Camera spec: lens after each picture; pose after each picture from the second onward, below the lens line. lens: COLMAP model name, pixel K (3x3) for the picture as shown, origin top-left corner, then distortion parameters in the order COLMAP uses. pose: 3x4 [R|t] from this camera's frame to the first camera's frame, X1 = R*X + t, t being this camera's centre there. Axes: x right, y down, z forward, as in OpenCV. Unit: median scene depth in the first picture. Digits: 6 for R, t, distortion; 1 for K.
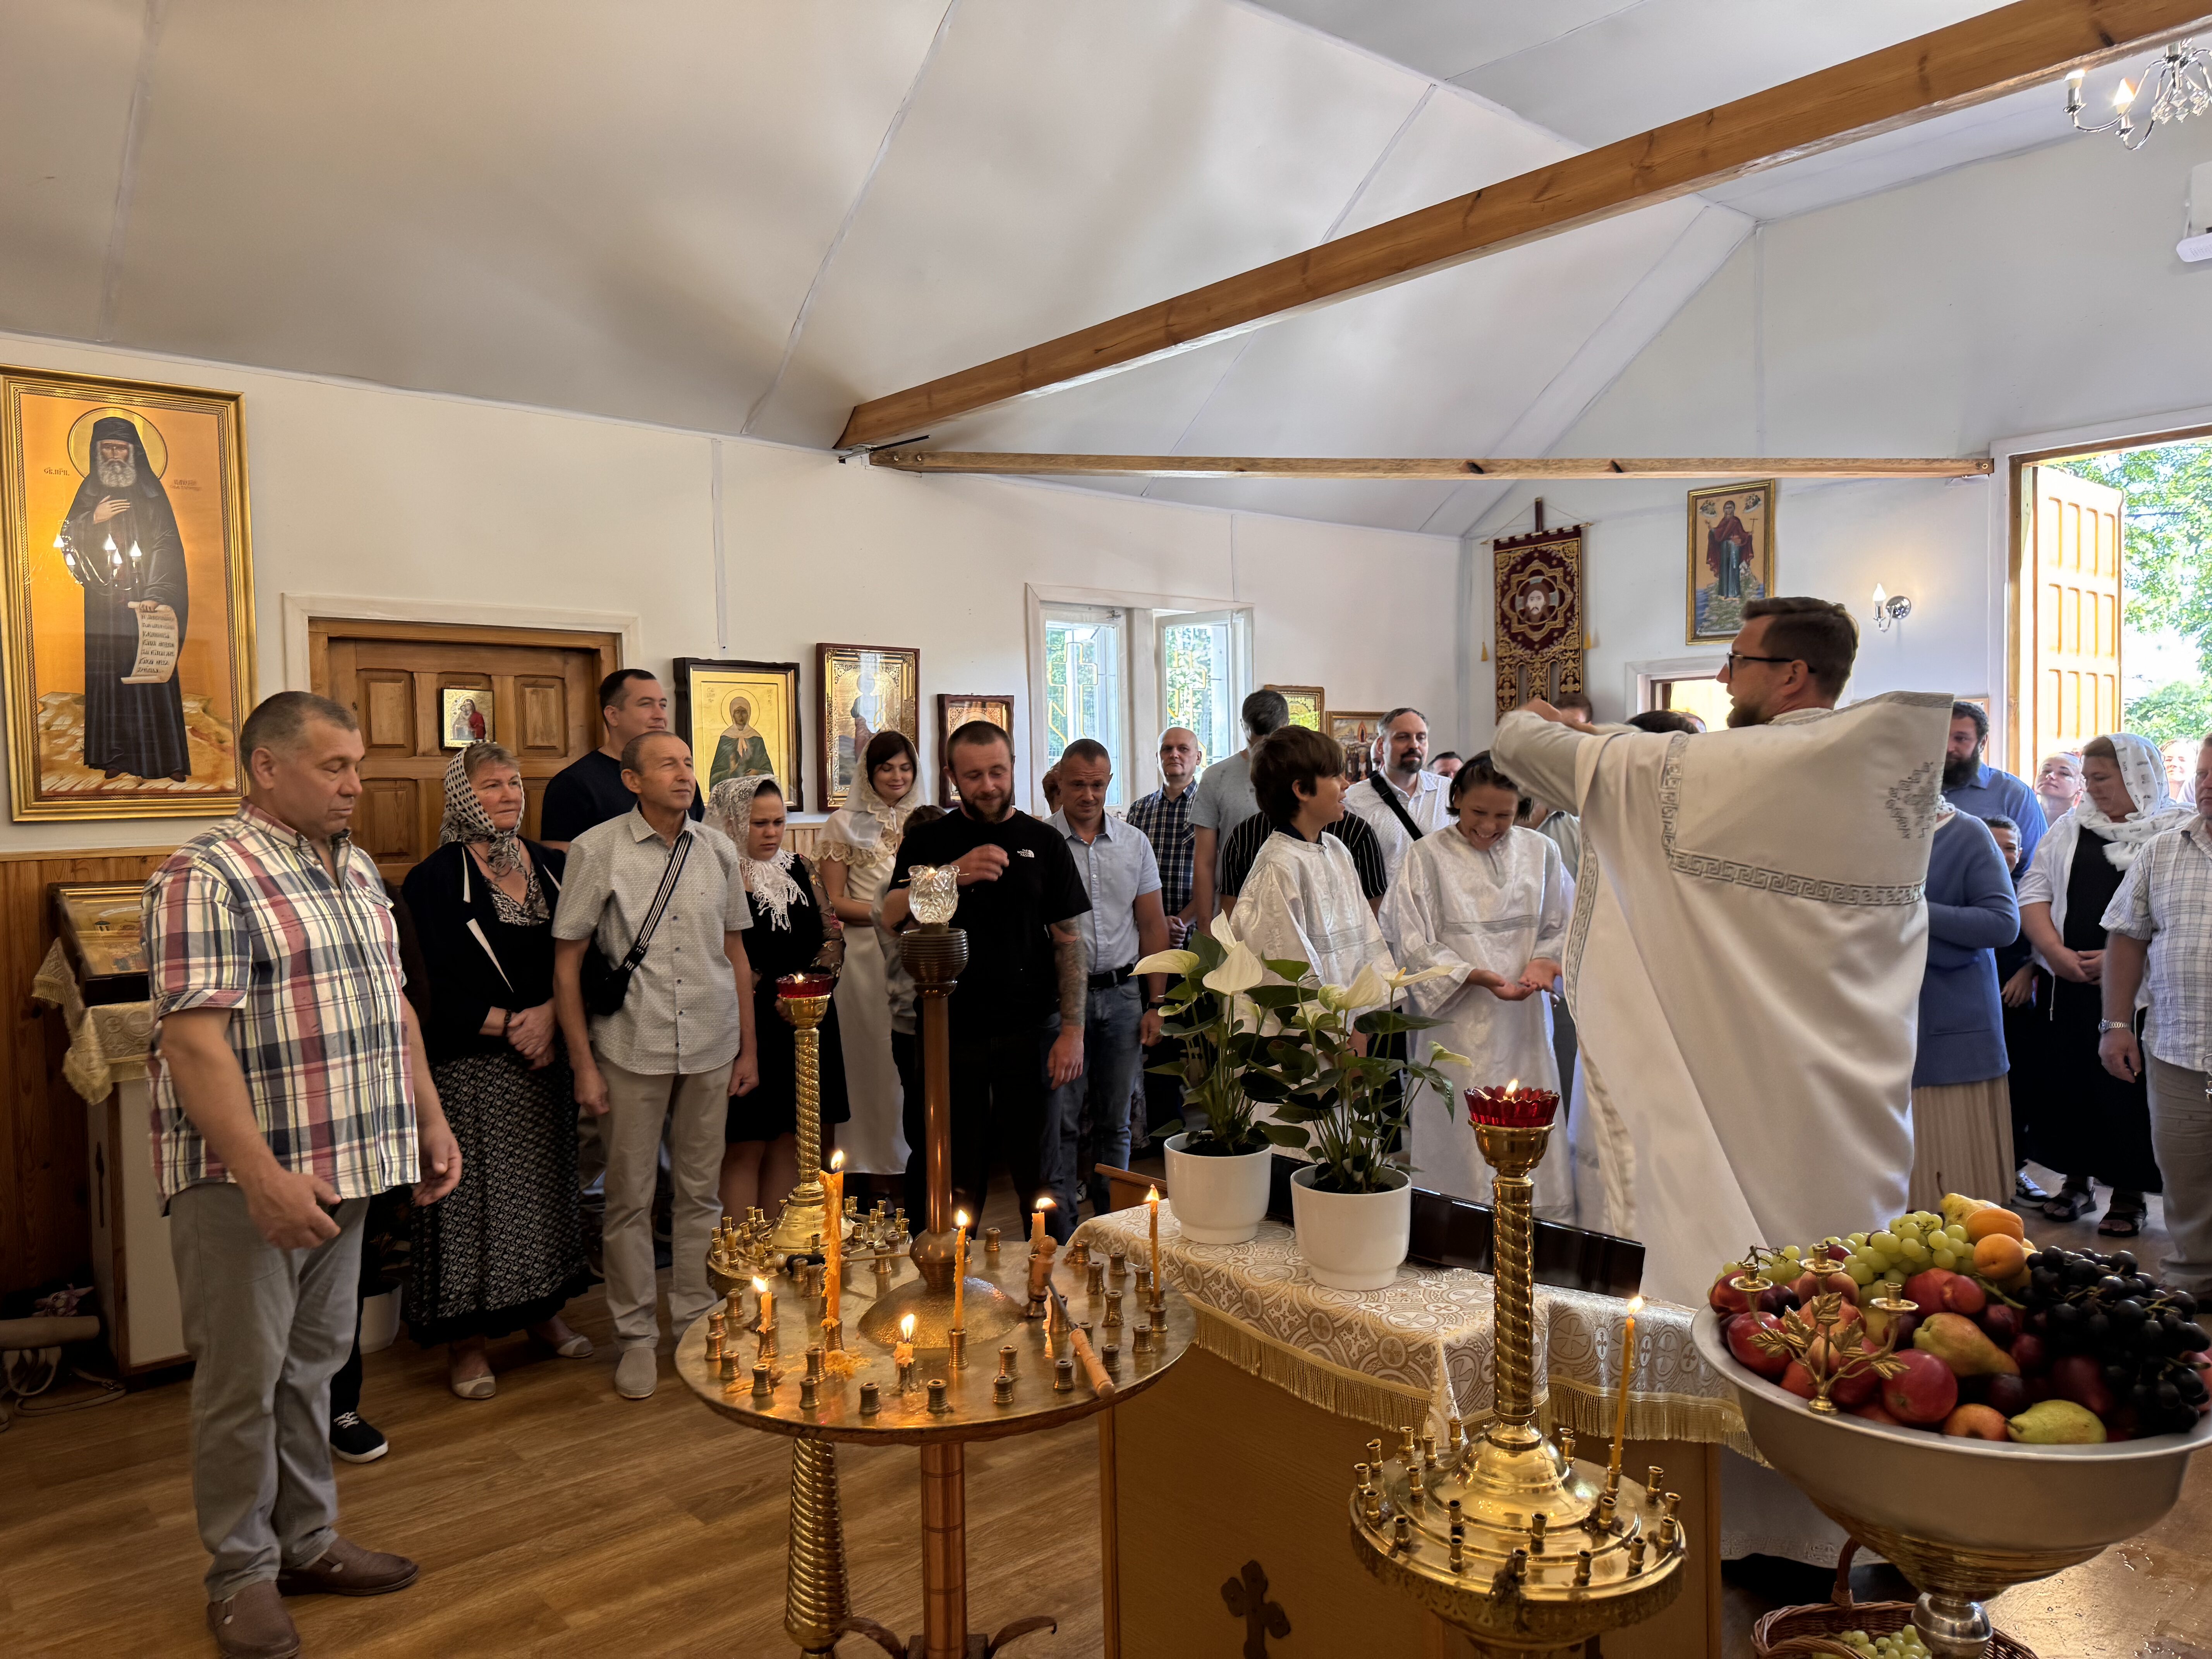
lens RADIAL K [[1591.4, 0, 1054.8], [0, 1591.4, 866.6], [0, 0, 1]] dist [0.027561, -0.037339]
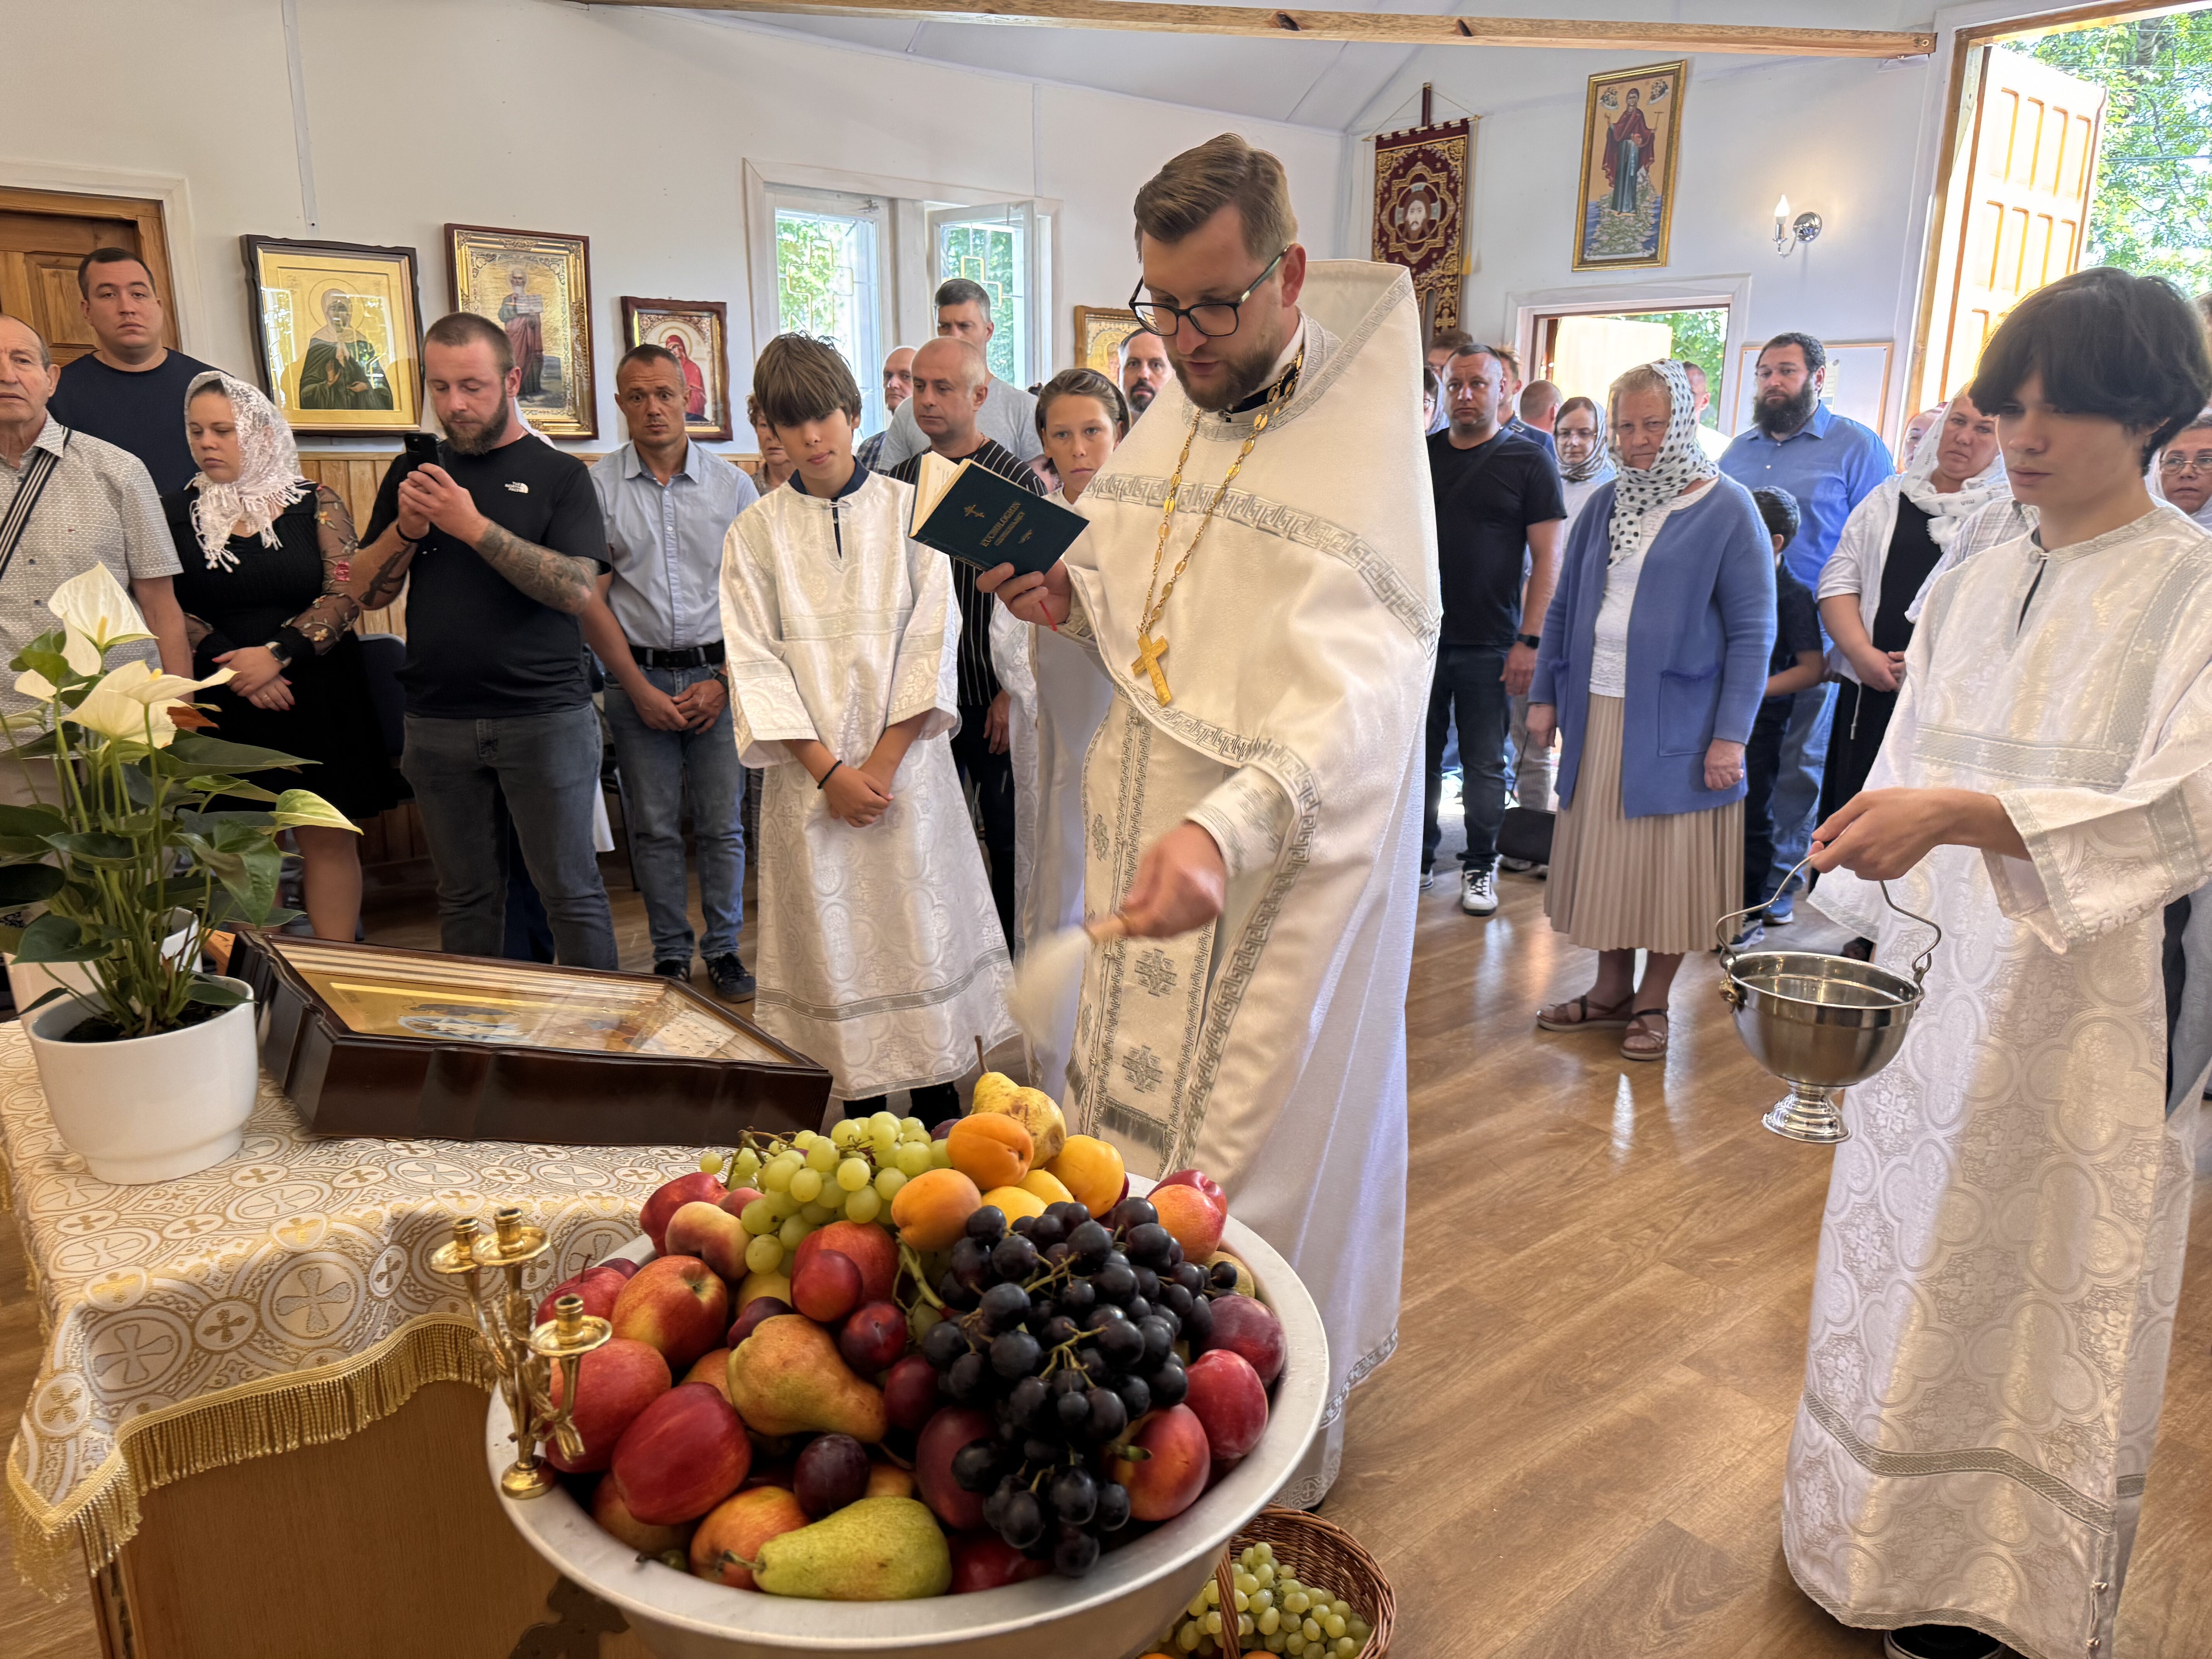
lens RADIAL K [[1591.4, 0, 1112.4], [0, 1591.4, 856.3], [0, 0, 1]] dist [0.027561, -0.037339]
pose [[0.999564, 0.023560, 0.017818, 0.181386], [-0.026686, 0.978871, 0.202729, 0.000179], [-0.012666, -0.203116, 0.979073, 0.137230]]
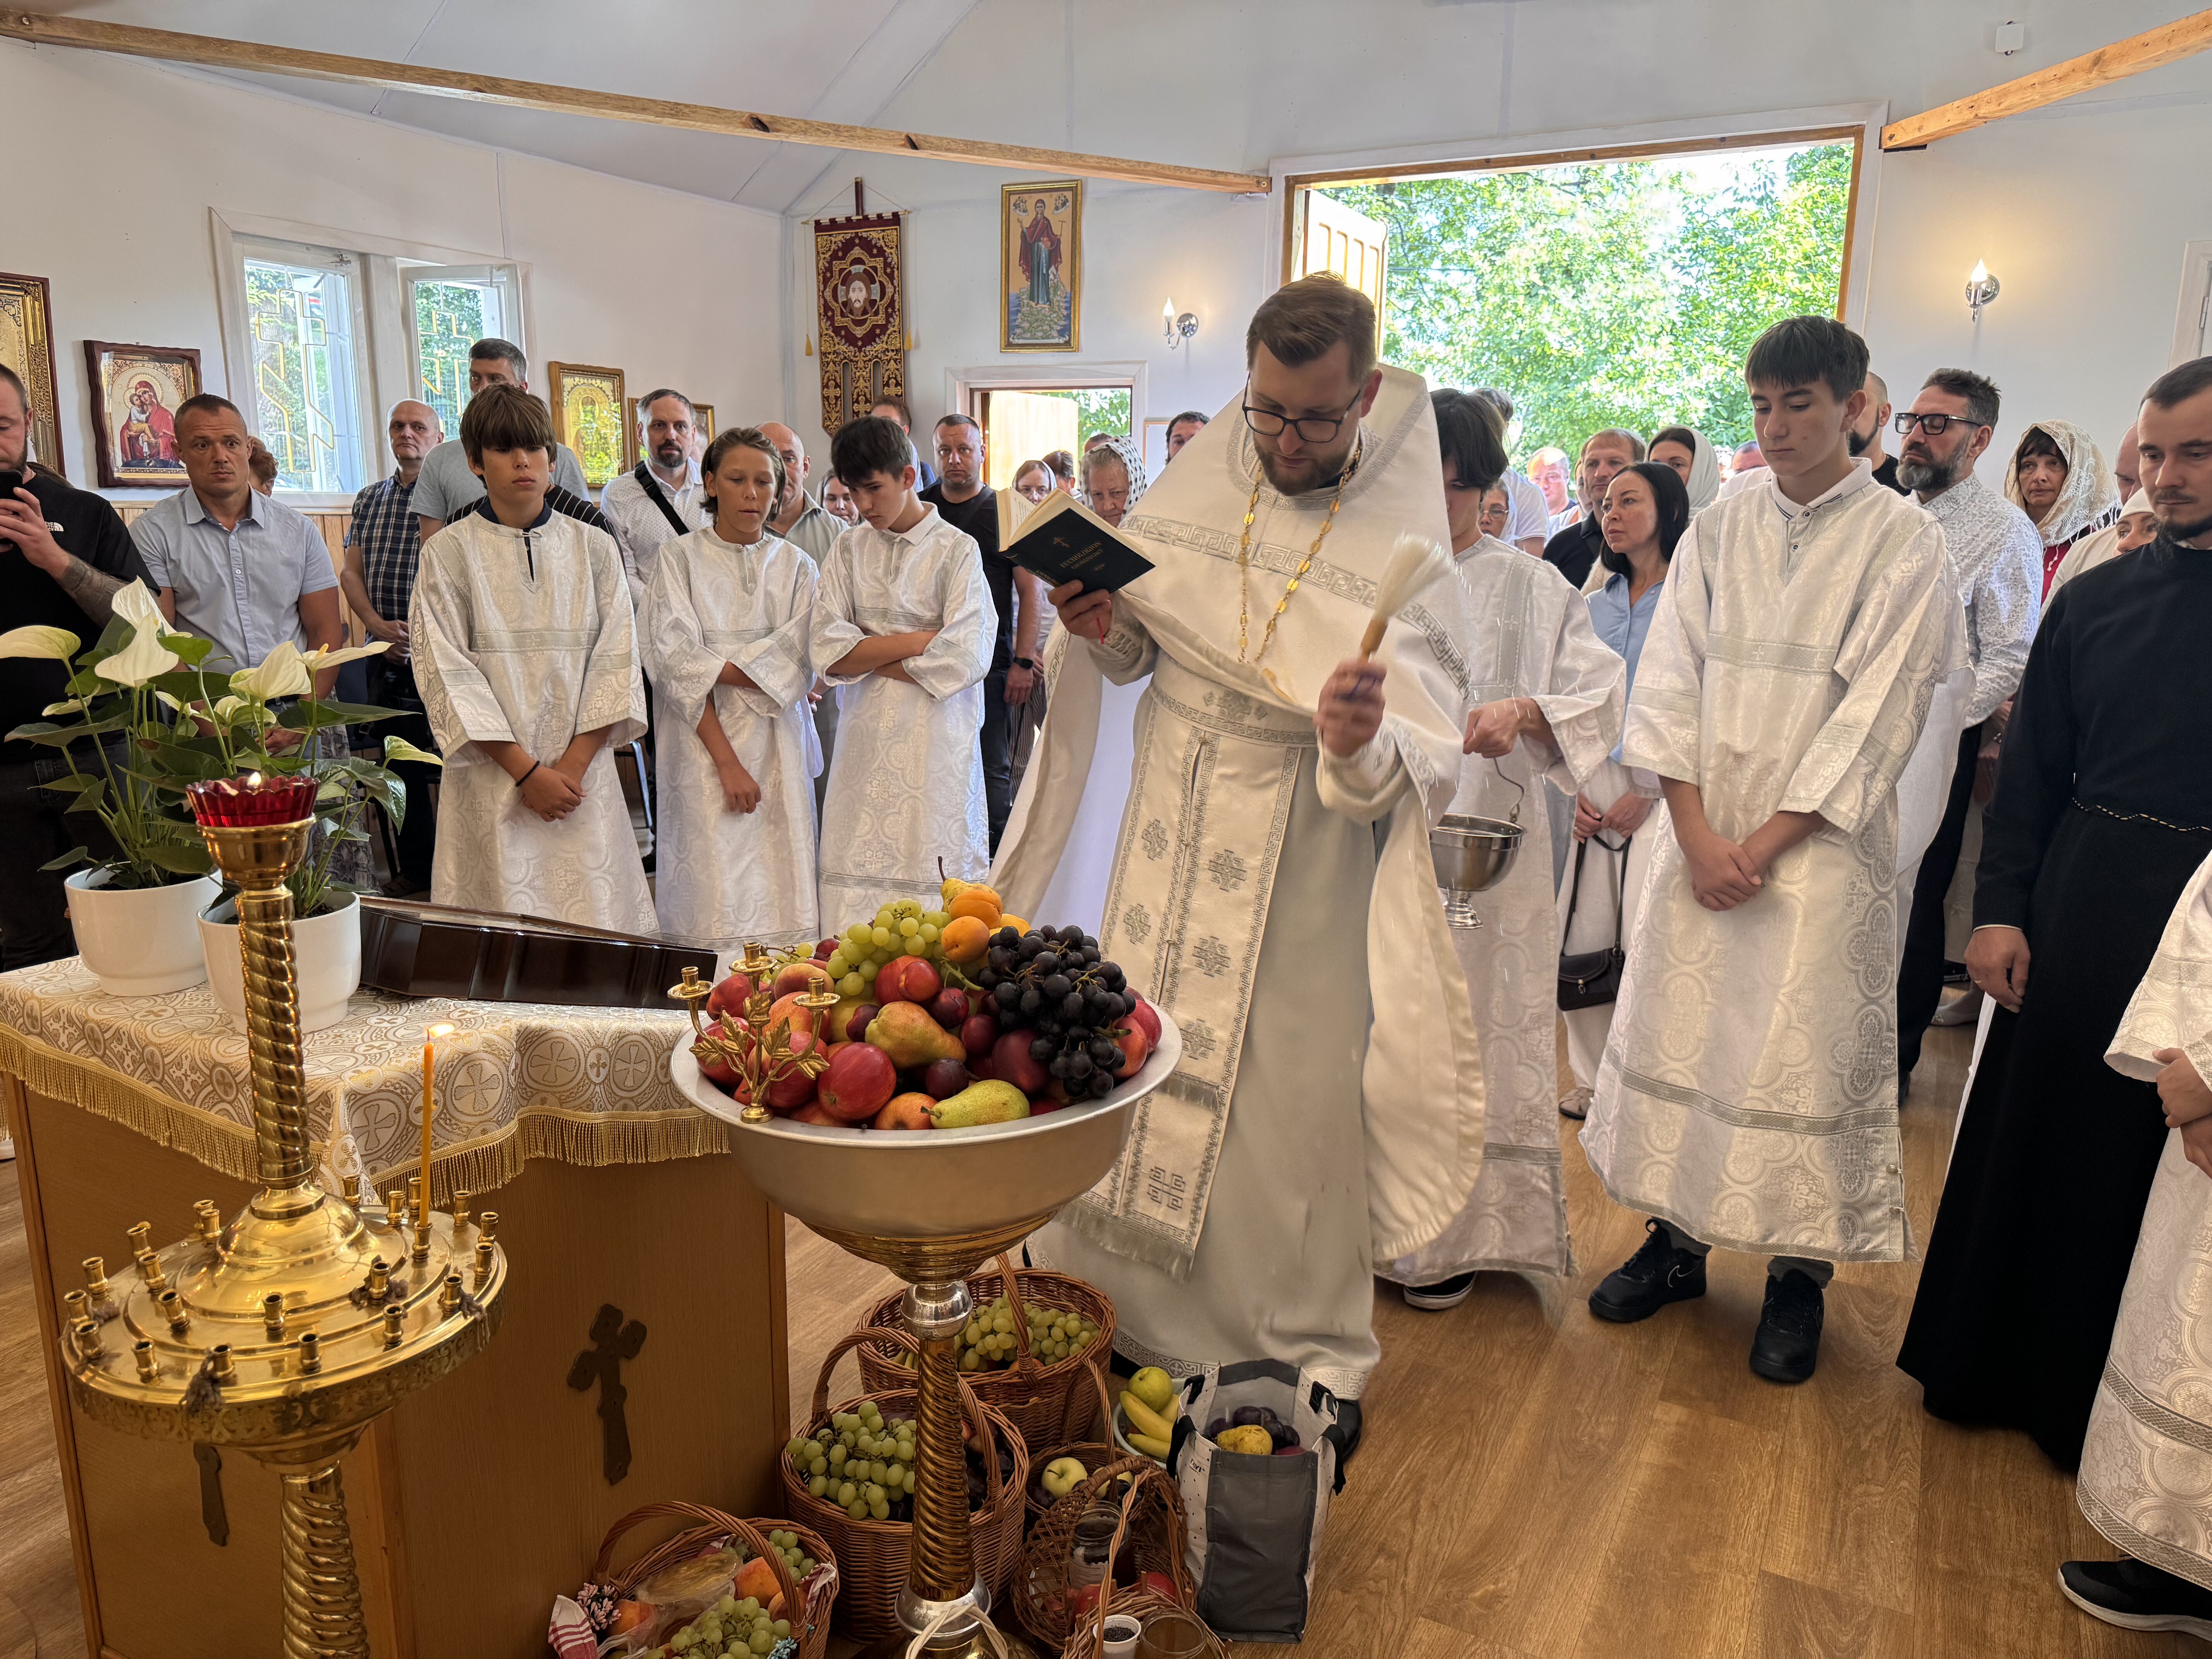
lens RADIAL K [[1591.4, 0, 1120.0], [0, 1591.4, 880.7], [0, 0, 1]] dist [0.027561, -0.037339]
pose [[0.921981, -0.057922, 0.382879, 0.084385], [-0.011455, 0.984237, 0.176480, 0.010908], [-0.387066, -0.167098, 0.906785, 0.029100]]
